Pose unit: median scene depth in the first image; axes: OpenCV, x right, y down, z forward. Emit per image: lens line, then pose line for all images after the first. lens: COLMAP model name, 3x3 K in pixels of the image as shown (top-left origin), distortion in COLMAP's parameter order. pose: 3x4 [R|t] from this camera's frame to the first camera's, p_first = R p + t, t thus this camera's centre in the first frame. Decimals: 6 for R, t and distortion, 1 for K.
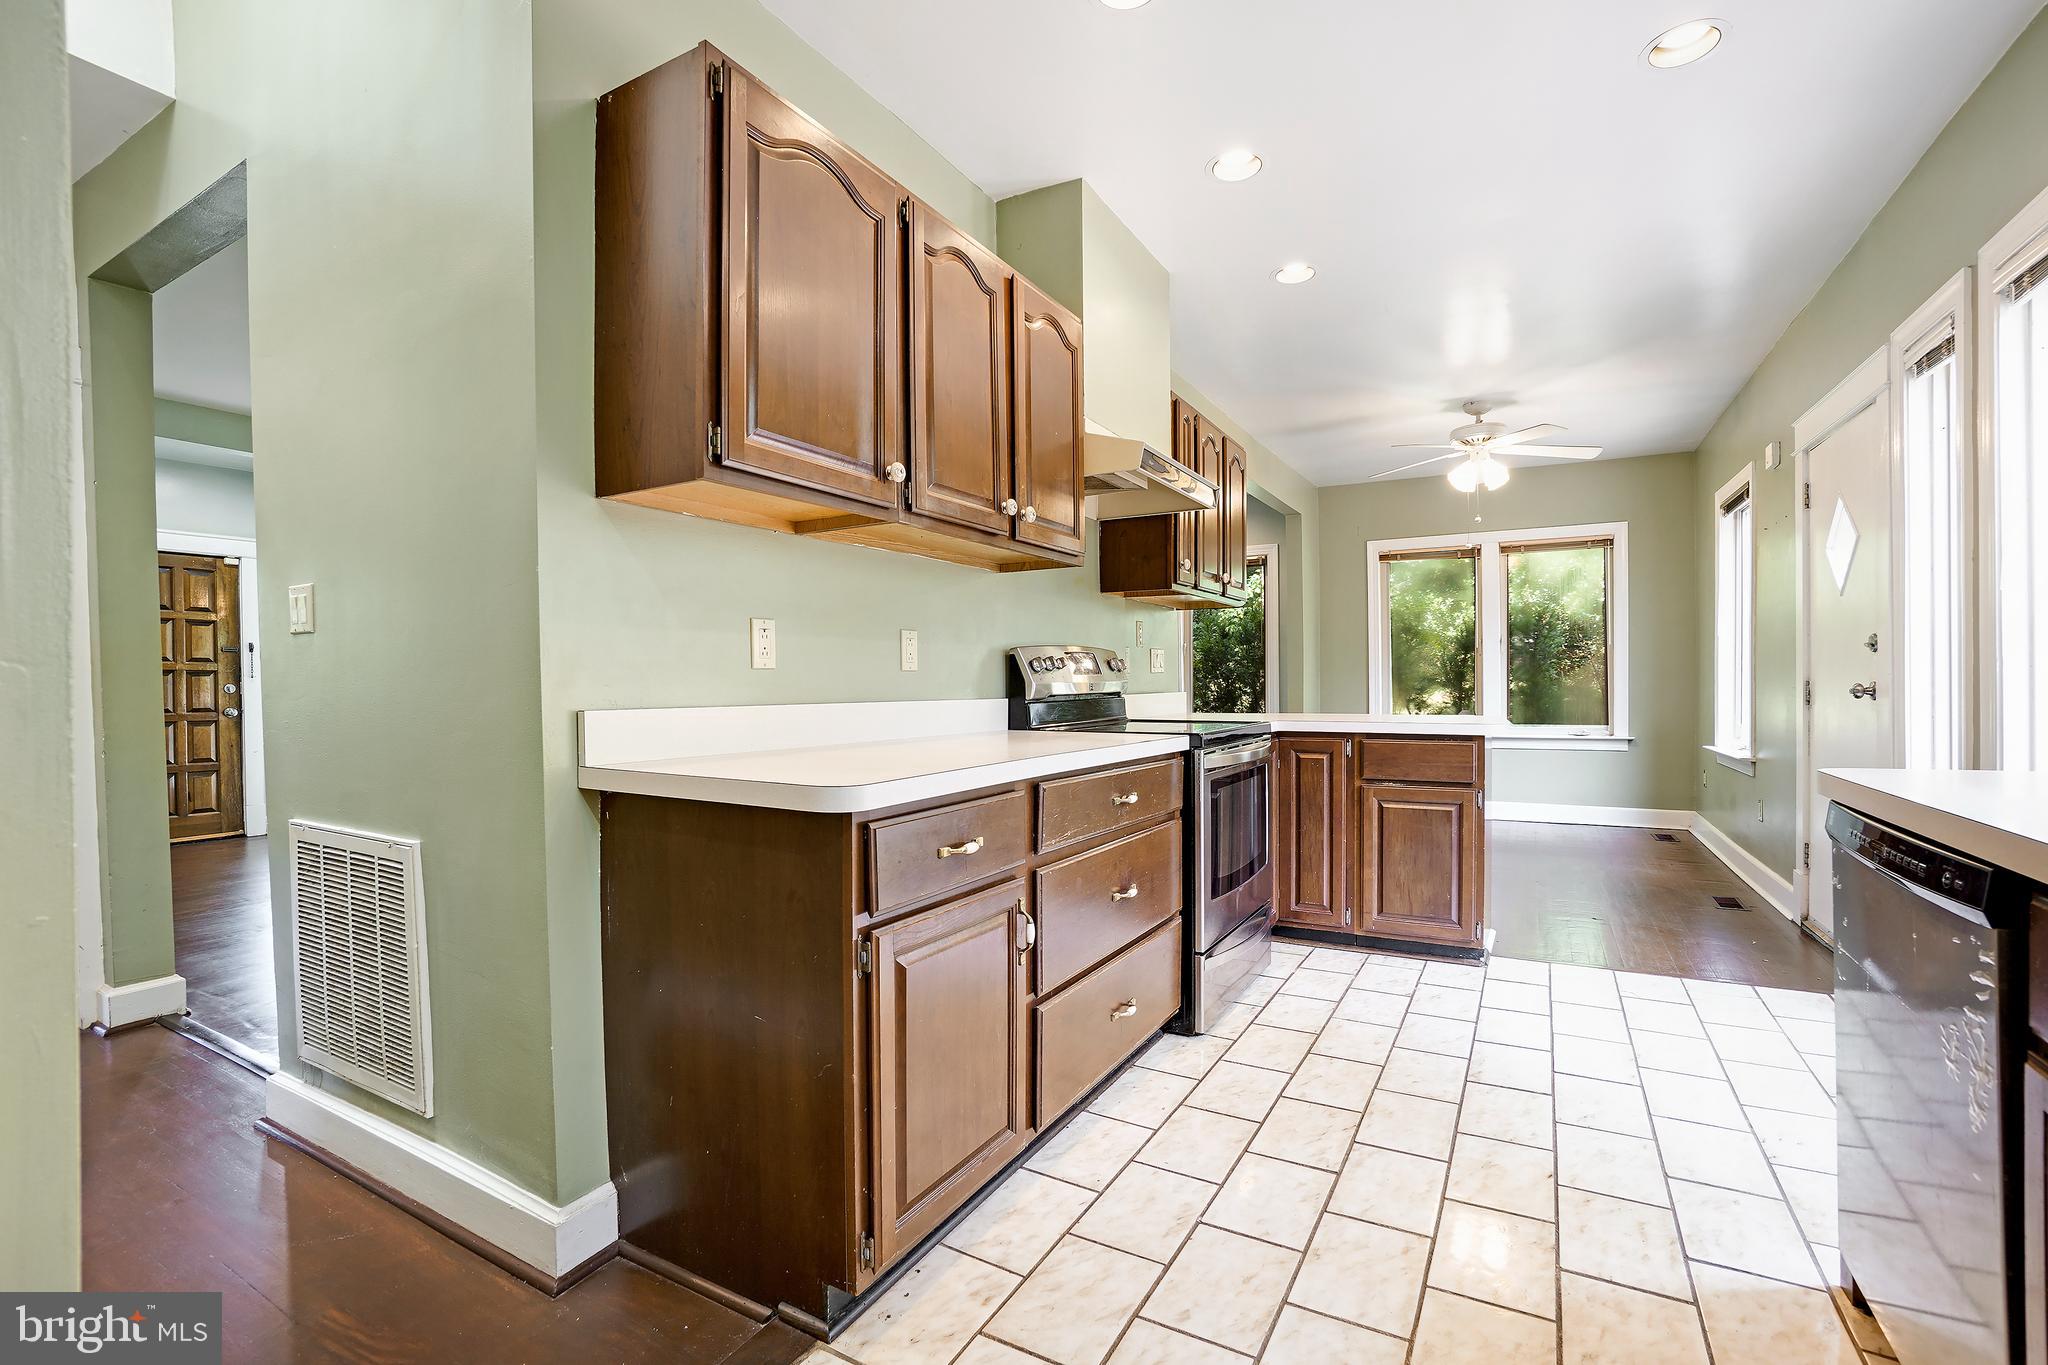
lens RADIAL K [[924.3, 0, 1039.3], [0, 924.3, 688.7], [0, 0, 1]] dist [-0.034162, 0.005107]
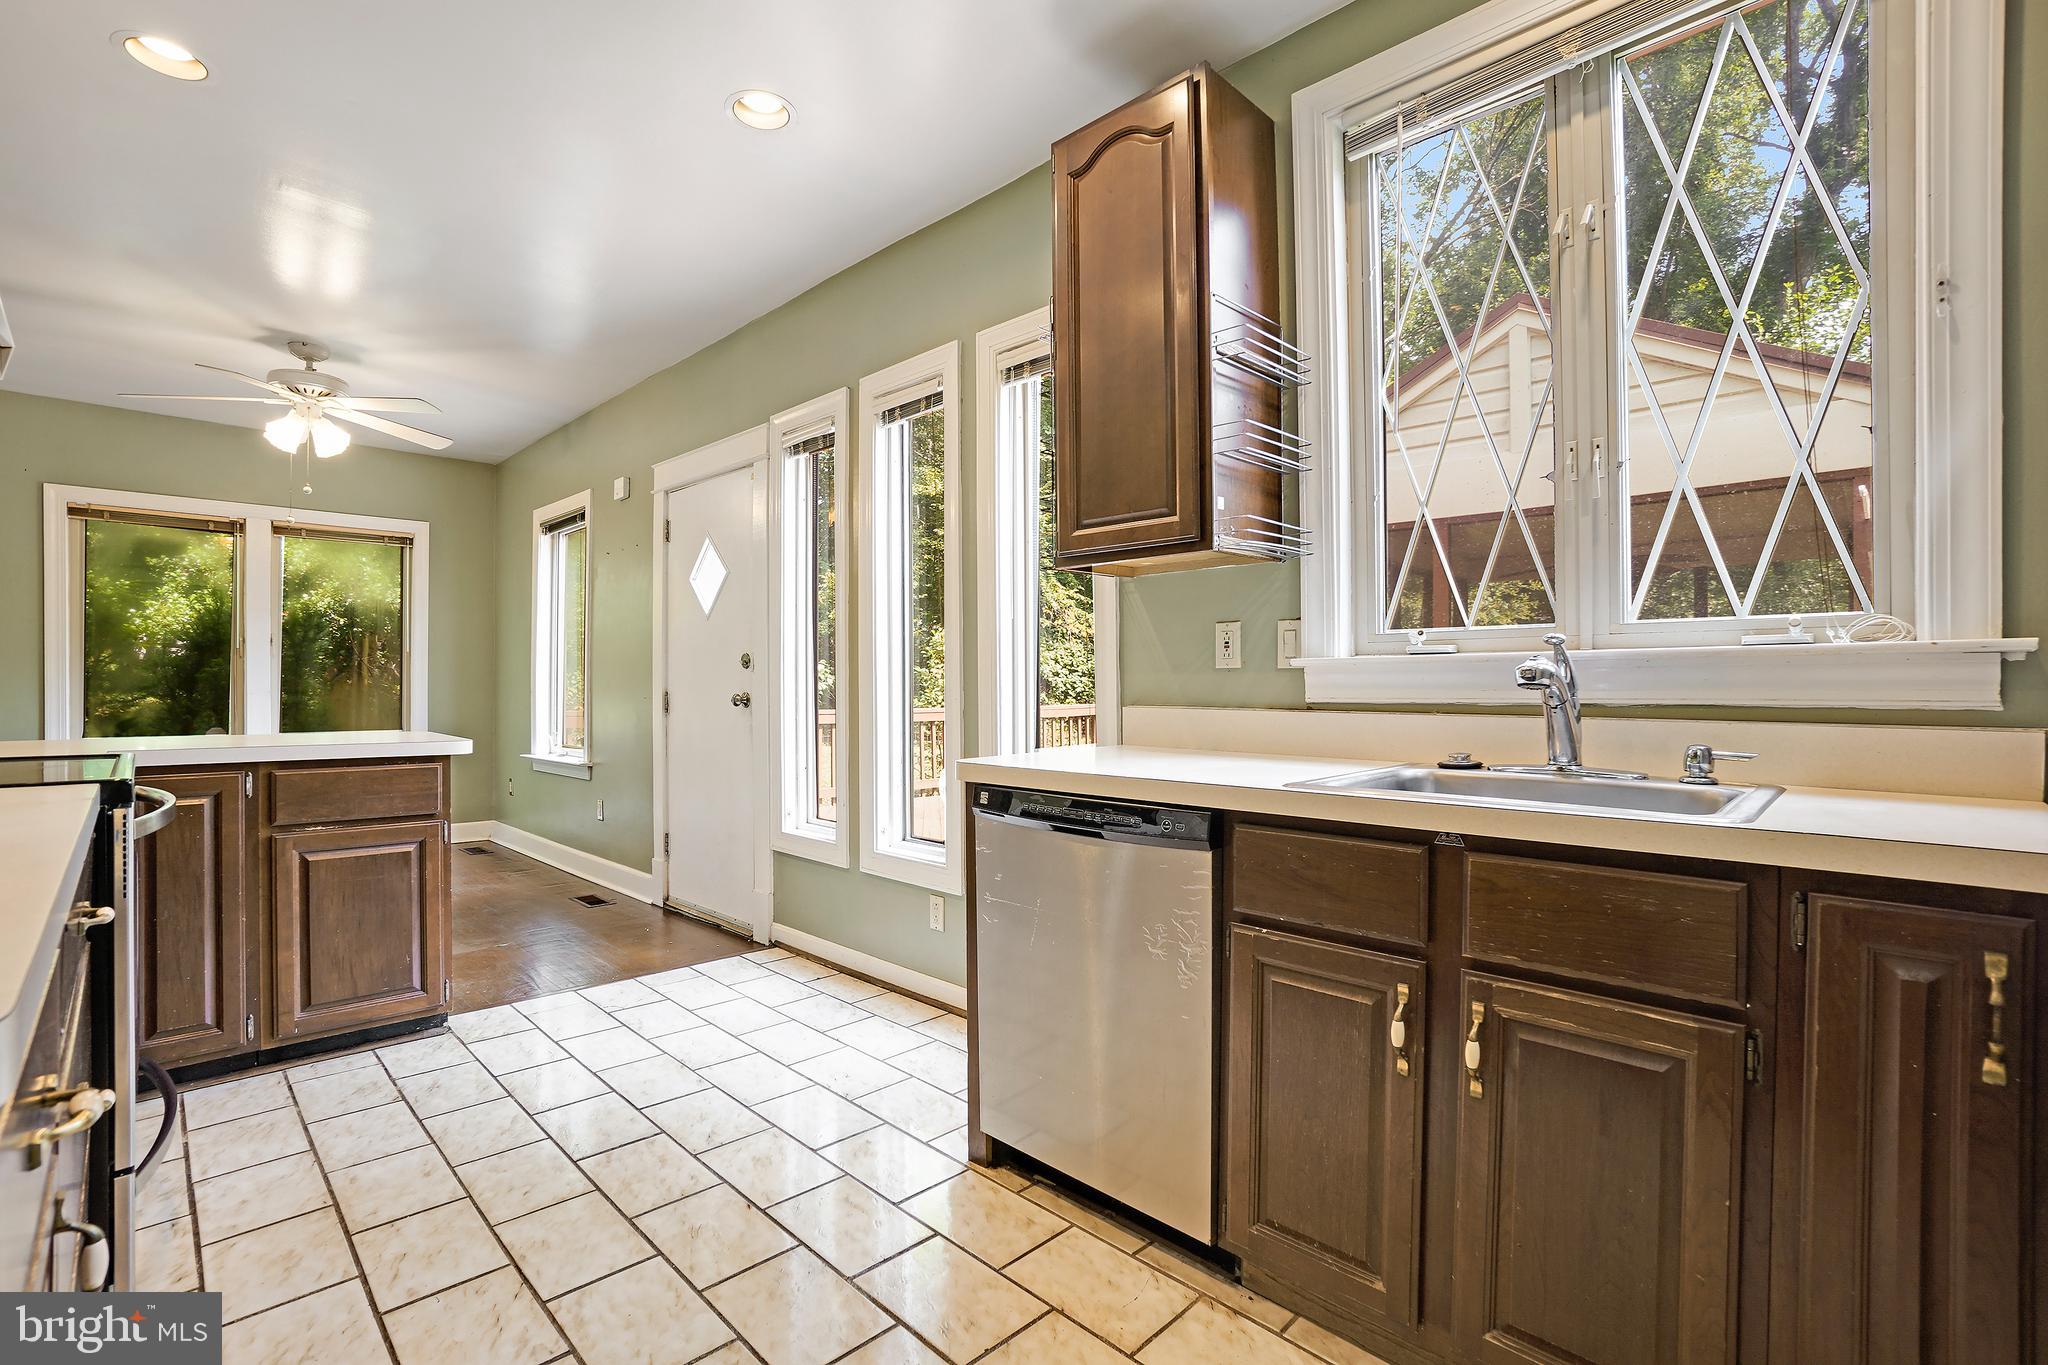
lens RADIAL K [[924.3, 0, 1041.5], [0, 924.3, 684.7], [0, 0, 1]] dist [-0.034162, 0.005107]
pose [[0.277504, 0.012803, 0.960639, -0.151769], [0.002960, 0.999895, -0.014182, 0.000498], [-0.960720, 0.006779, 0.277437, 0.232850]]
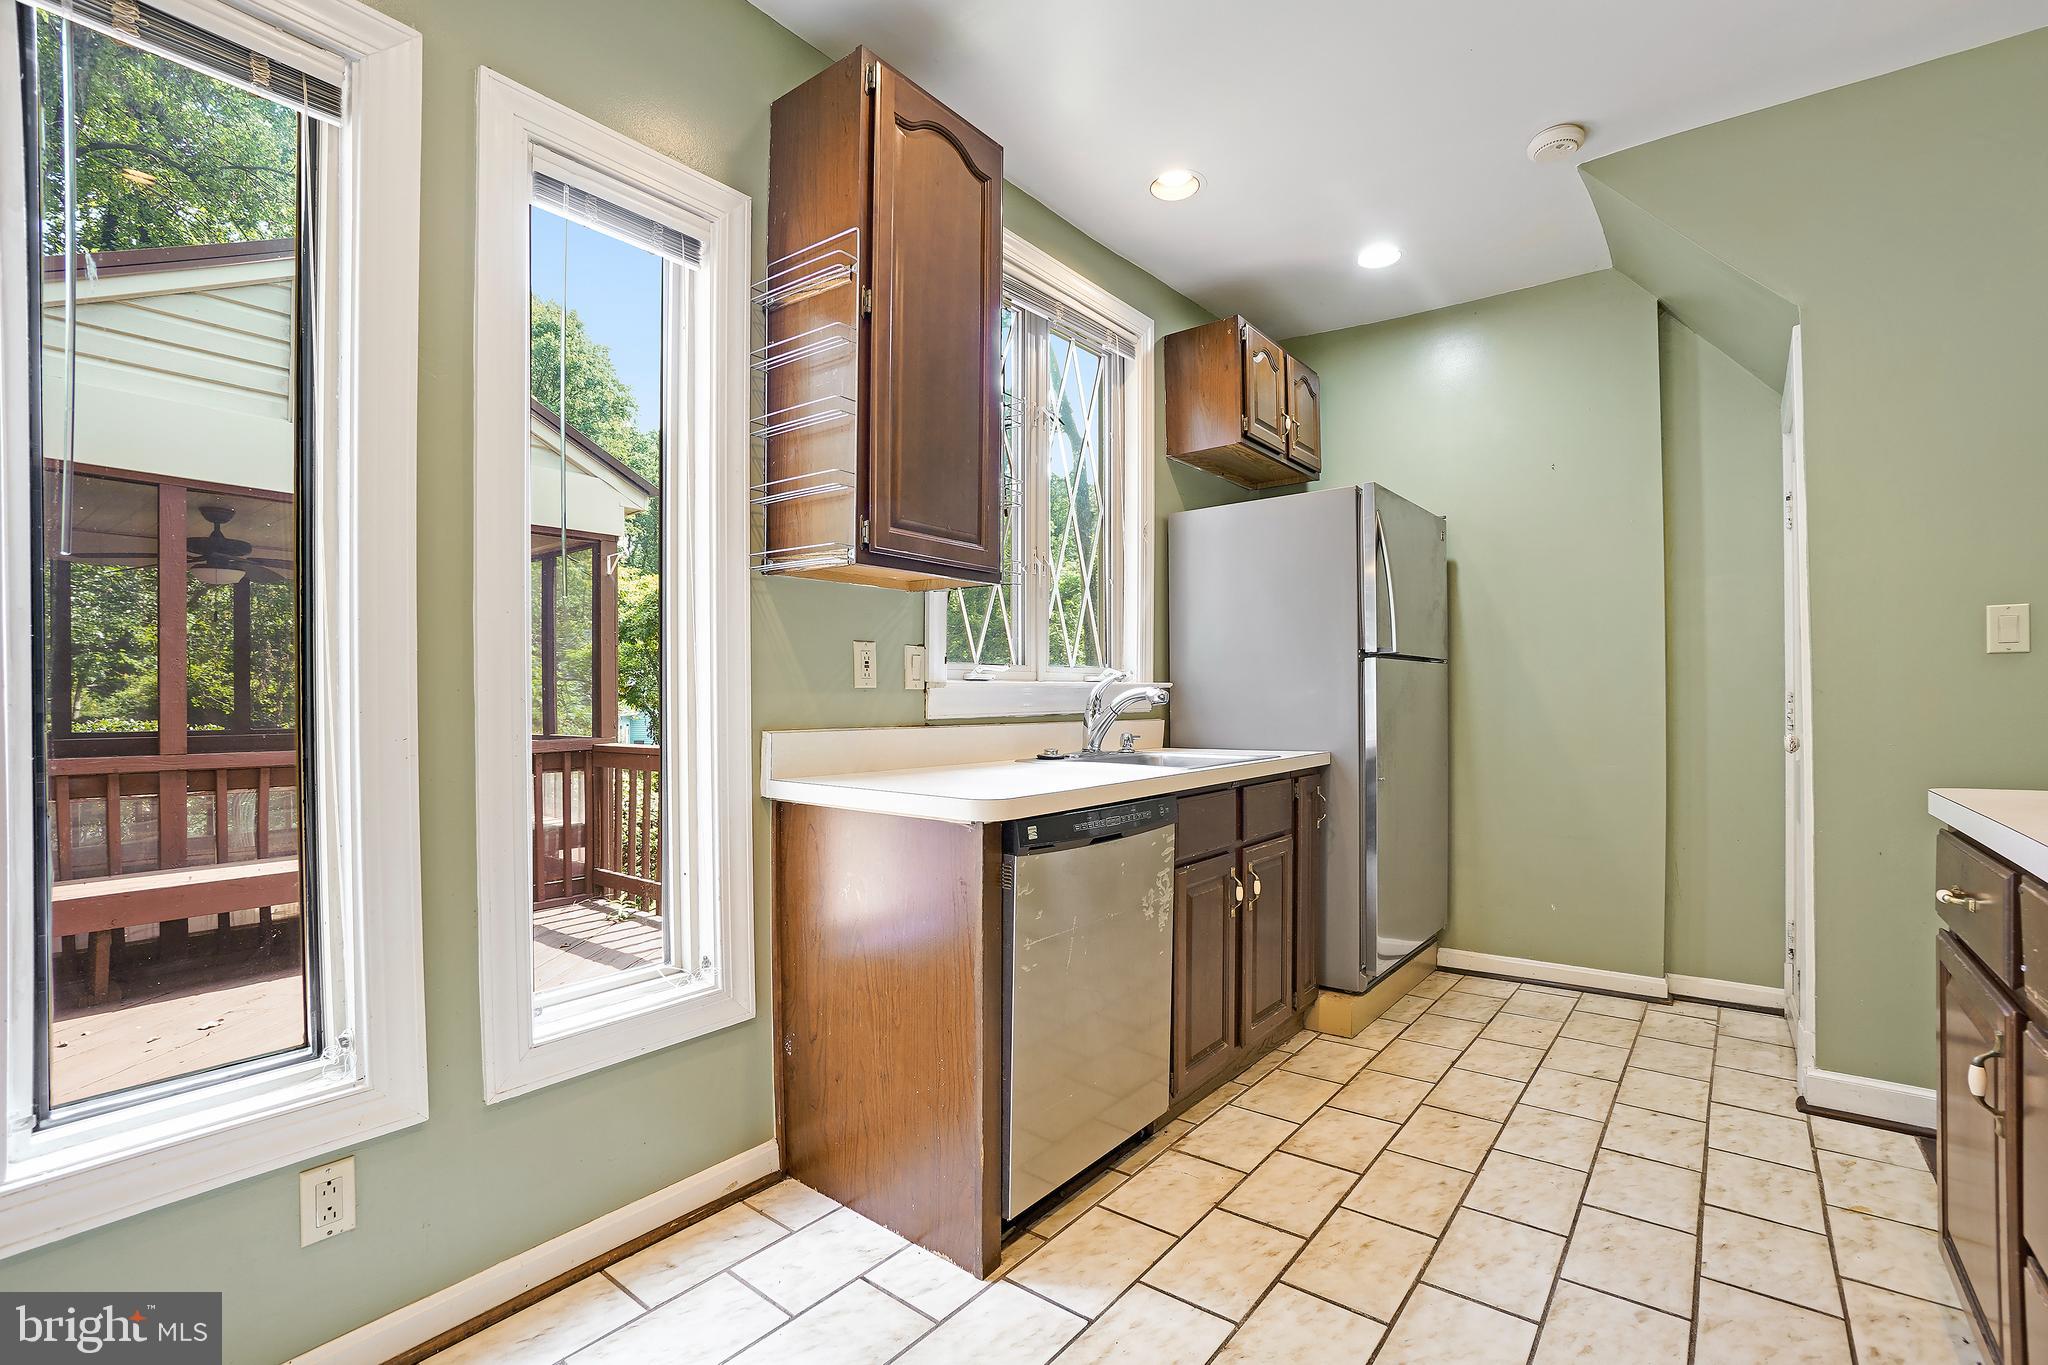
lens RADIAL K [[924.3, 0, 1036.3], [0, 924.3, 695.7], [0, 0, 1]] dist [-0.034162, 0.005107]
pose [[-0.985570, 0.015861, 0.168525, 0.276598], [0.016412, 0.999864, 0.001878, -0.013655], [-0.168472, 0.004617, -0.985696, 0.895269]]
